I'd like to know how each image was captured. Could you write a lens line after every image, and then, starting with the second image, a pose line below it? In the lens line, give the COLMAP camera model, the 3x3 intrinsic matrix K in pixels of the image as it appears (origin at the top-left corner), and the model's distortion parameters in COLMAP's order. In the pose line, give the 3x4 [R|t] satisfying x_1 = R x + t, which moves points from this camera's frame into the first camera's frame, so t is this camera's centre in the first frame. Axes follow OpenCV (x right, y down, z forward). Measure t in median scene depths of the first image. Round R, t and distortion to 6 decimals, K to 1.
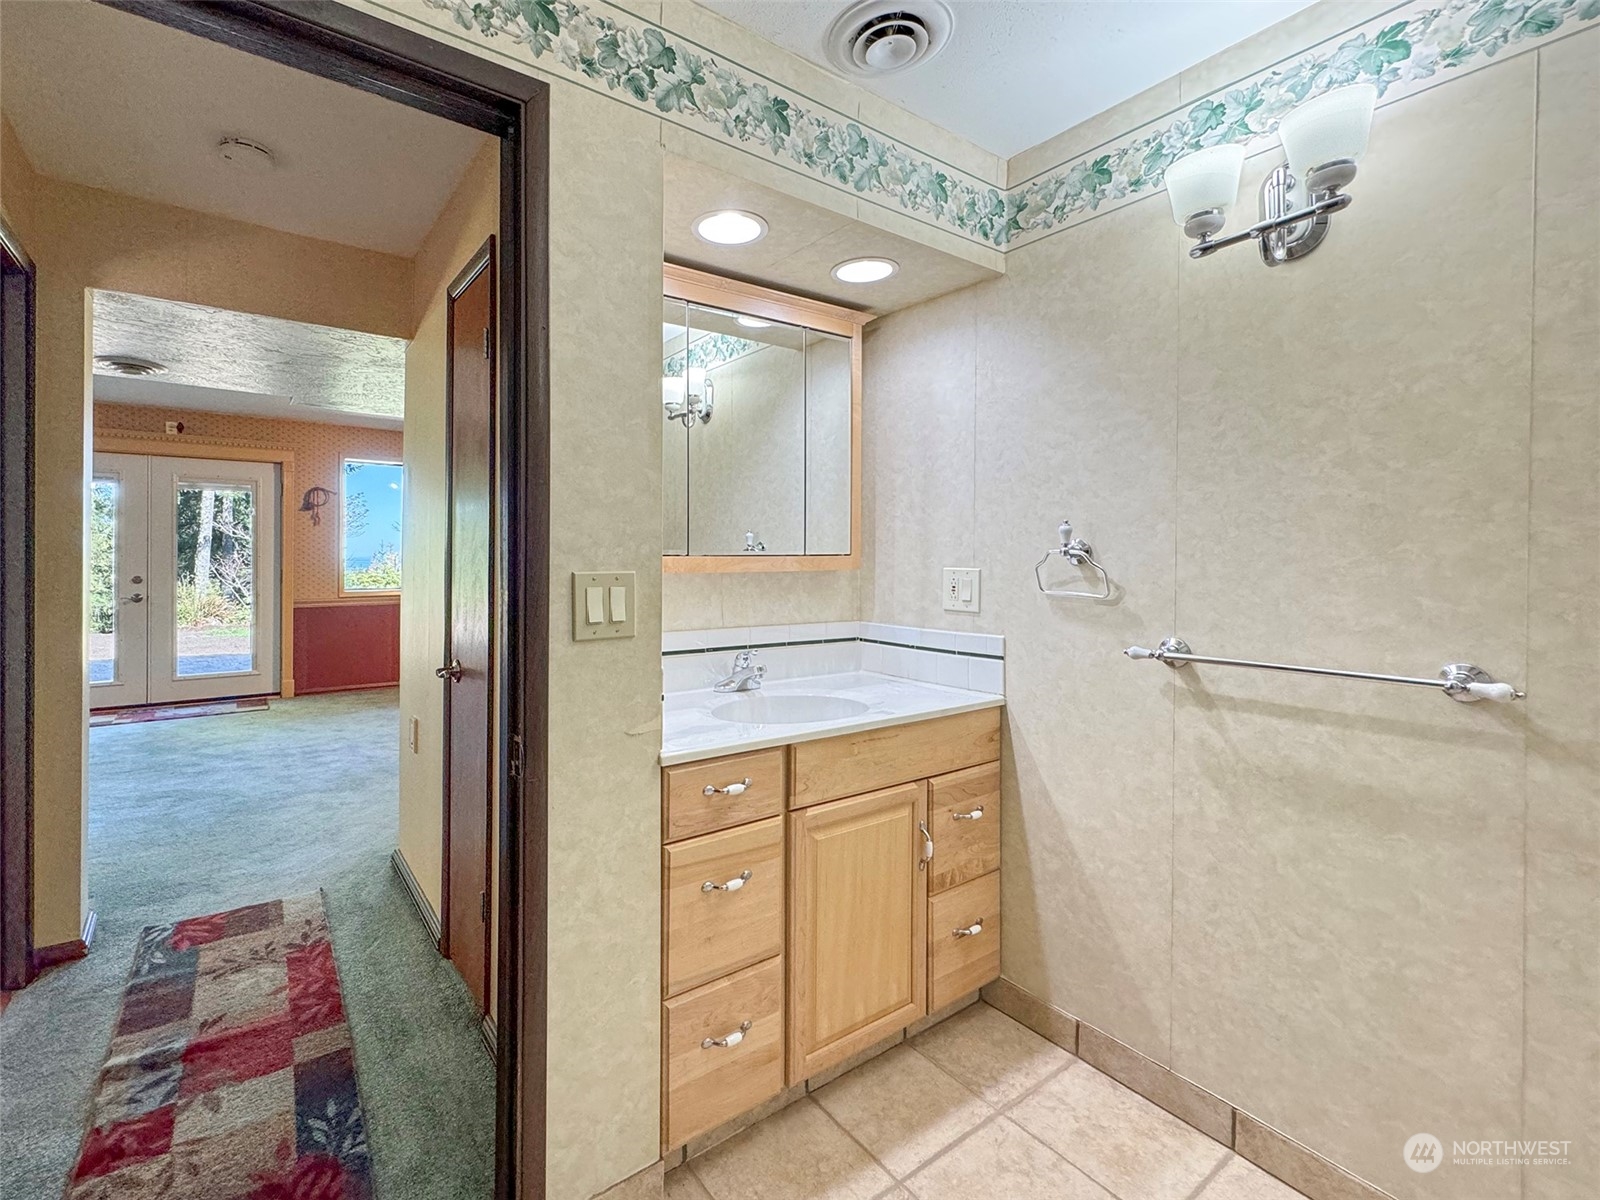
lens RADIAL K [[729.9, 0, 746.7], [0, 729.9, 555.8], [0, 0, 1]] dist [-0.001060, 0.000446]
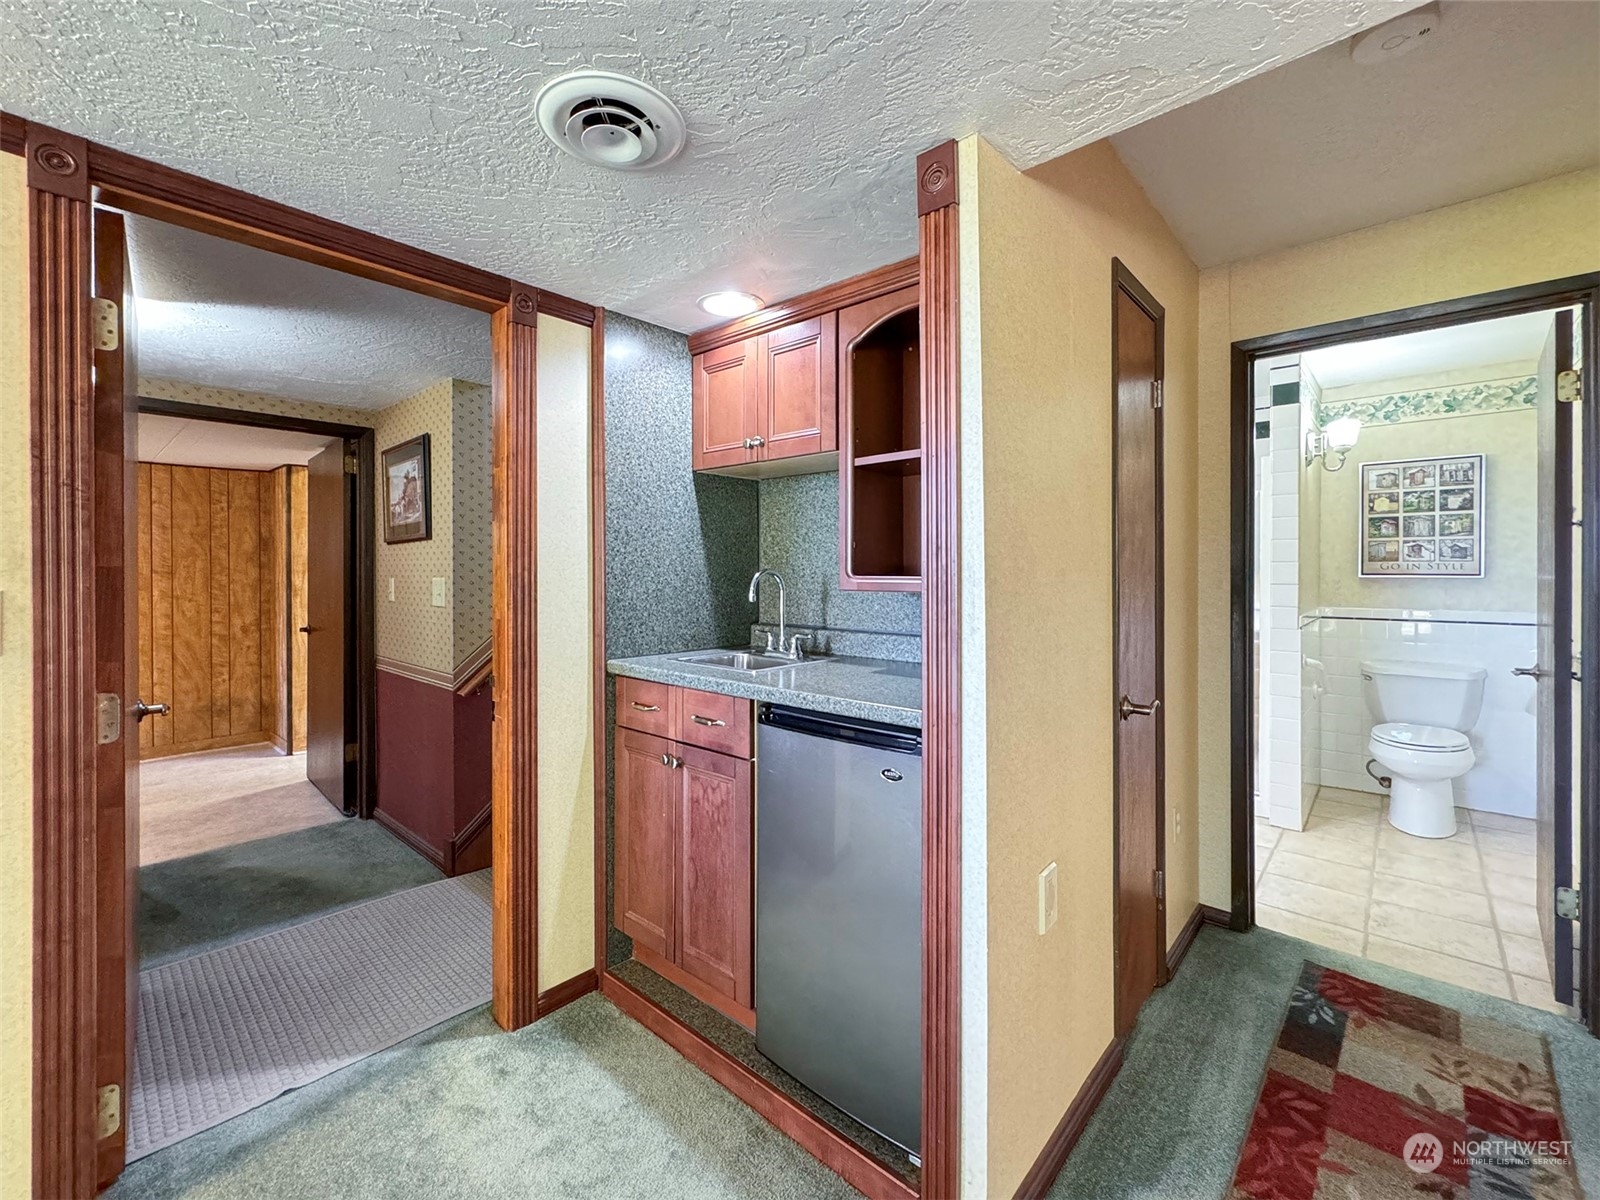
lens RADIAL K [[687.4, 0, 730.2], [0, 687.4, 574.1], [0, 0, 1]] dist [-0.004546, 0.000220]
pose [[-0.186710, -0.009159, 0.982372, -1.208768], [0.002591, 0.999948, 0.009816, -0.015654], [-0.982412, 0.004378, -0.186677, 1.738604]]
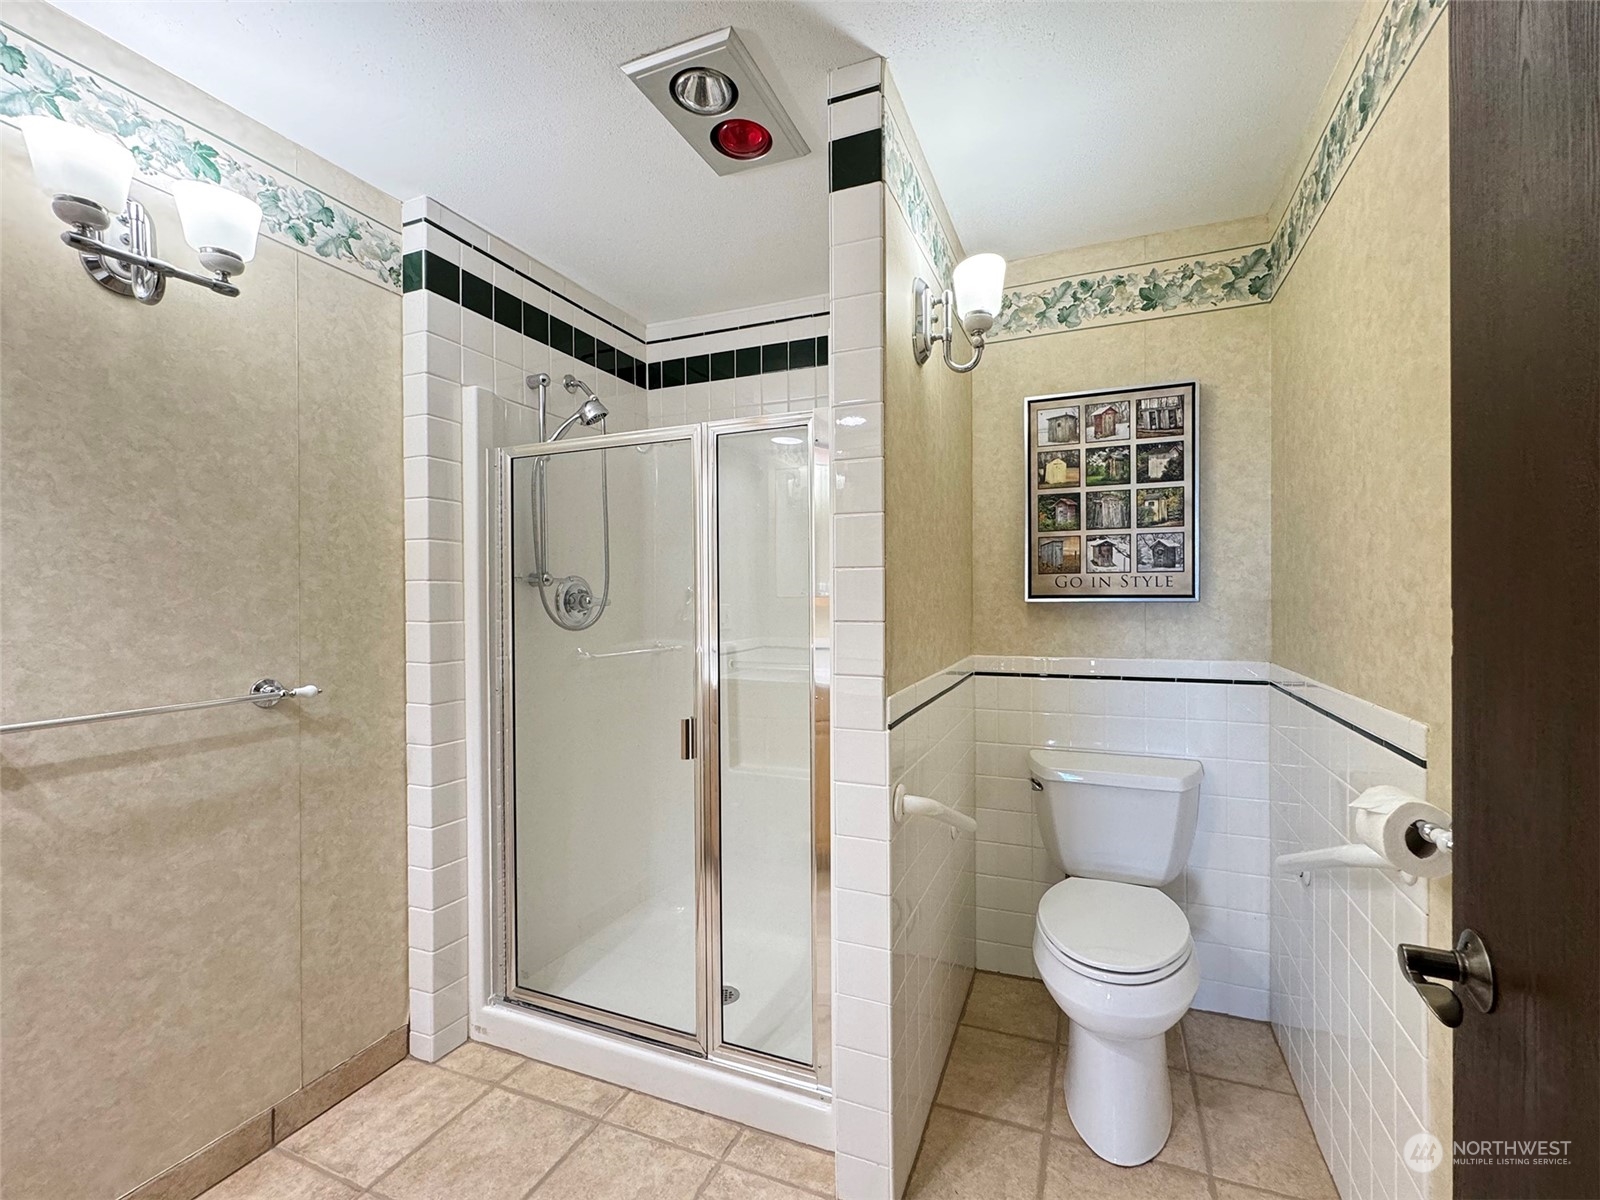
lens RADIAL K [[687.4, 0, 804.4], [0, 687.4, 597.4], [0, 0, 1]] dist [-0.004546, 0.000220]
pose [[-0.532798, -0.002527, 0.846239, -0.555257], [0.005031, 0.999968, 0.006154, -0.002540], [-0.846228, 0.007536, -0.532768, 0.776204]]
